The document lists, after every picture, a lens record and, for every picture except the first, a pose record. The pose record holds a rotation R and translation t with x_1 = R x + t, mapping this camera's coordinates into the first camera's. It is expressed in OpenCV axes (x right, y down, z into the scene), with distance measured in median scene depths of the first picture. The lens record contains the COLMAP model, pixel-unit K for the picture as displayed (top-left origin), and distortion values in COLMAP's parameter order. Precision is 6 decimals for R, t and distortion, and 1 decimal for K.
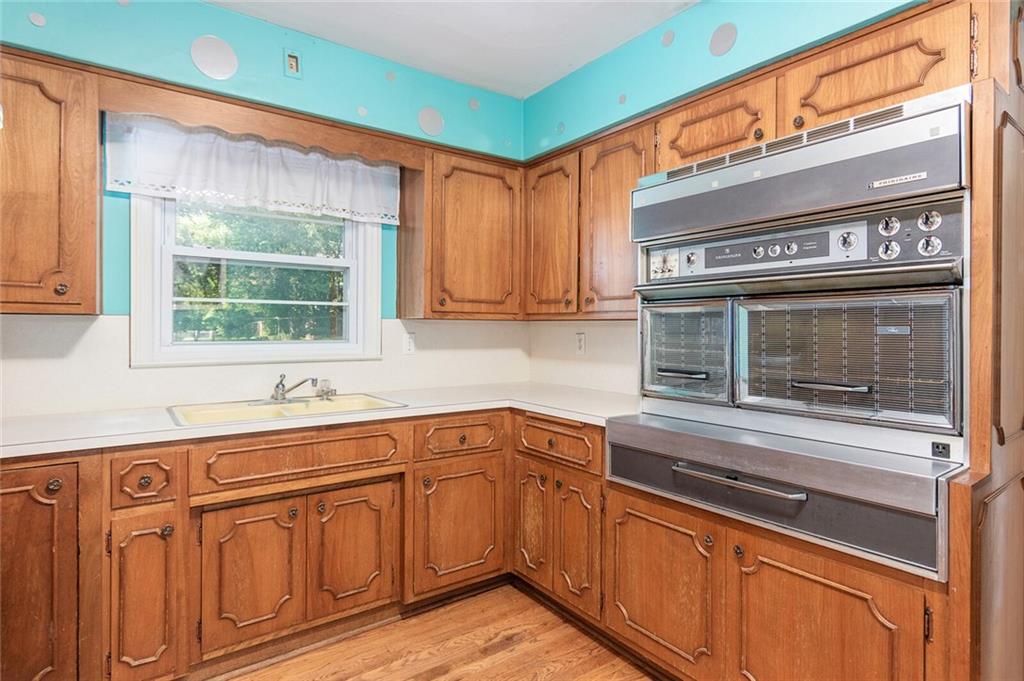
lens RADIAL K [[530.4, 0, 492.0], [0, 530.4, 327.2], [0, 0, 1]] dist [-0.000329, 0.000134]
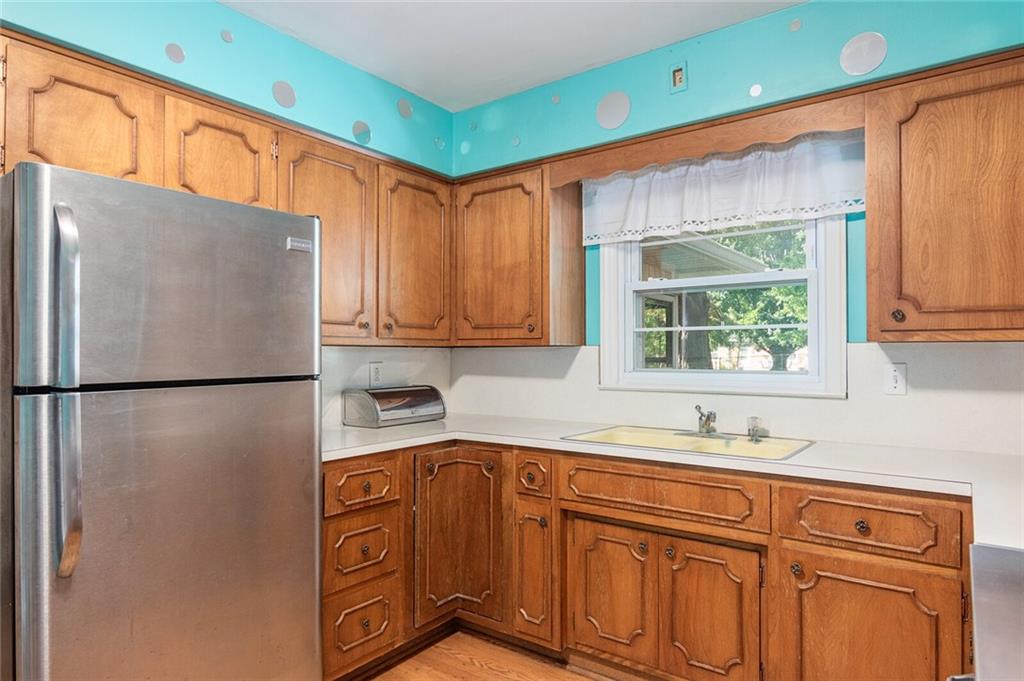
lens RADIAL K [[602.1, 0, 512.0], [0, 602.1, 340.5], [0, 0, 1]] dist [0.000366, -0.000120]
pose [[0.319258, -0.025637, -0.947321, 0.574358], [0.002366, 0.999652, -0.026256, 0.001265], [0.947665, 0.006141, 0.319208, 0.399983]]
